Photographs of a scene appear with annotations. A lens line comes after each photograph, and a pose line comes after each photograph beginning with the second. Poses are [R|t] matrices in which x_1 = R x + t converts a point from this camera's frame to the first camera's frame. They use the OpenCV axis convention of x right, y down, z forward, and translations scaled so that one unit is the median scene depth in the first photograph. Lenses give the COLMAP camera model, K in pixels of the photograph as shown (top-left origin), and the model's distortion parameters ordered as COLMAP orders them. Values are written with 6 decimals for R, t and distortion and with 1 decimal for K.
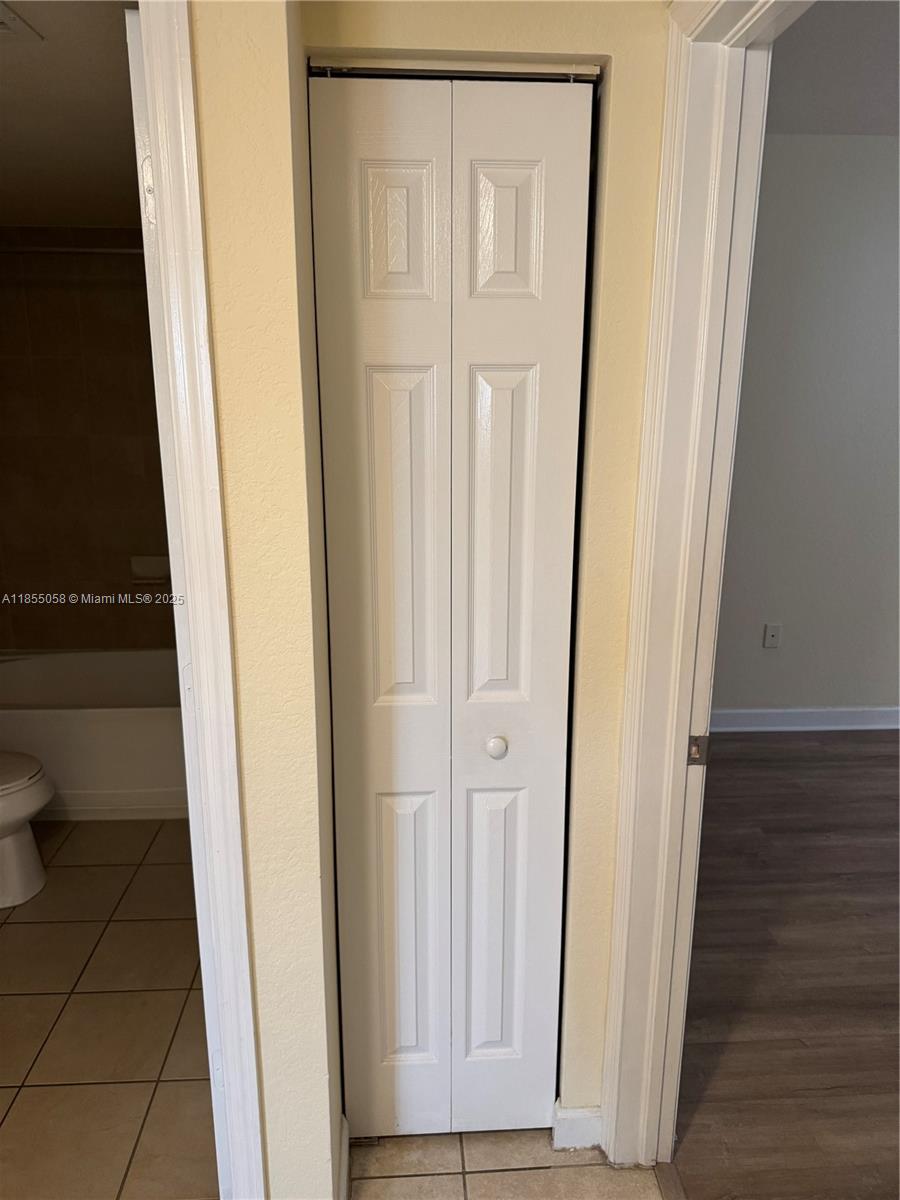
lens RADIAL K [[853.2, 0, 453.8], [0, 853.2, 601.2], [0, 0, 1]] dist [0.043739, -0.042120]
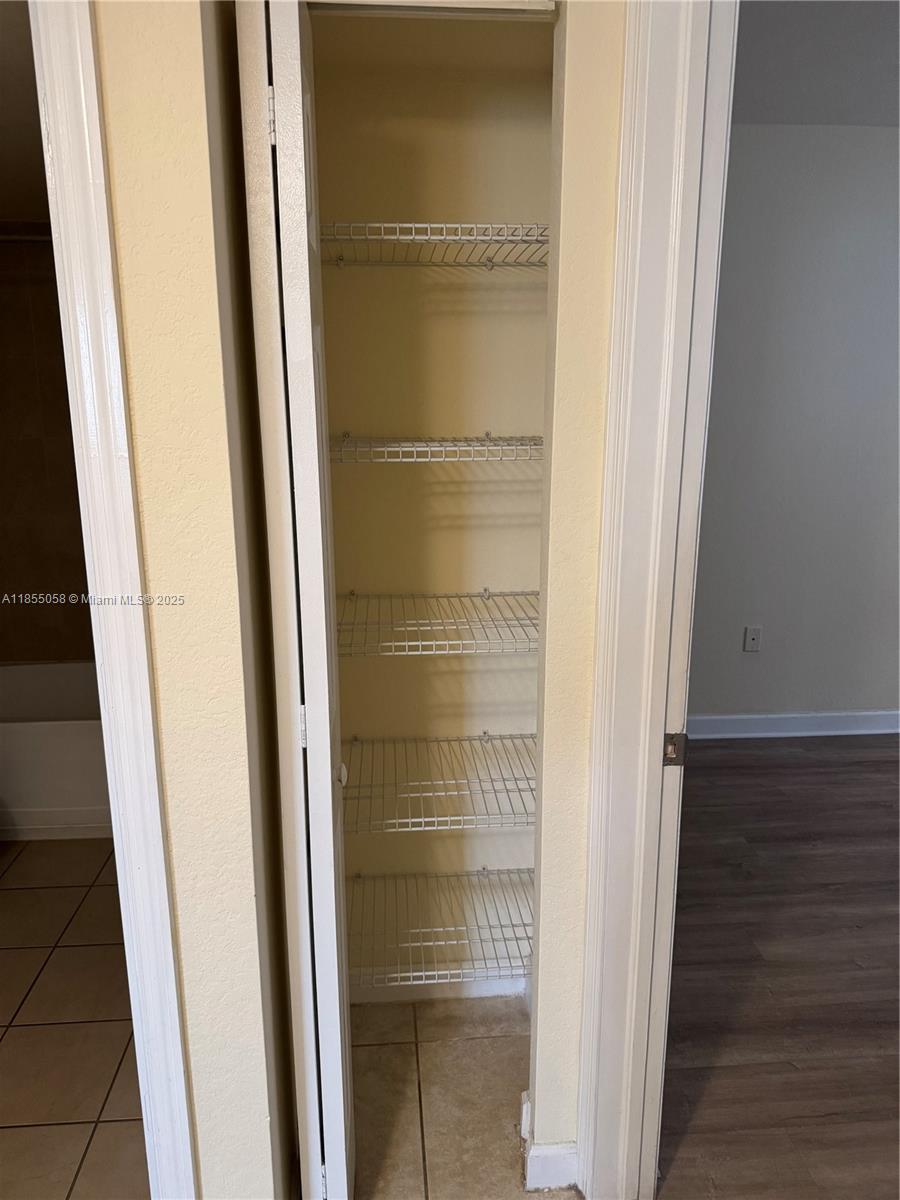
lens RADIAL K [[853.2, 0, 445.5], [0, 853.2, 600.6], [0, 0, 1]] dist [0.043739, -0.042120]
pose [[0.999854, -0.011469, 0.012704, 0.025478], [0.011704, 0.999758, -0.018619, 0.024343], [-0.012488, 0.018765, 0.999746, 0.071160]]
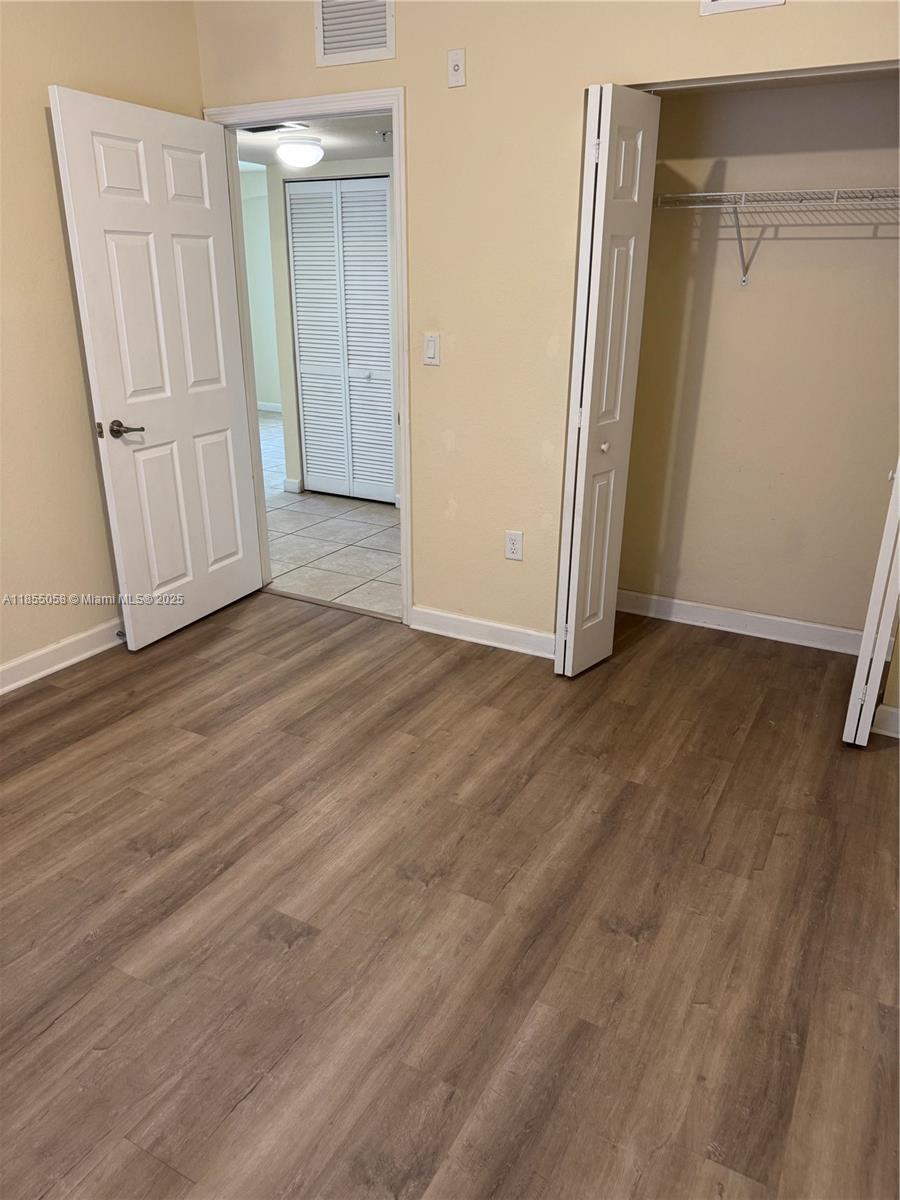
lens RADIAL K [[853.2, 0, 446.3], [0, 853.2, 599.2], [0, 0, 1]] dist [0.043739, -0.042120]
pose [[-0.540641, 0.288313, -0.790306, 1.840977], [-0.222645, 0.856902, 0.464918, -0.416505], [0.811256, 0.427311, -0.399084, 1.887730]]
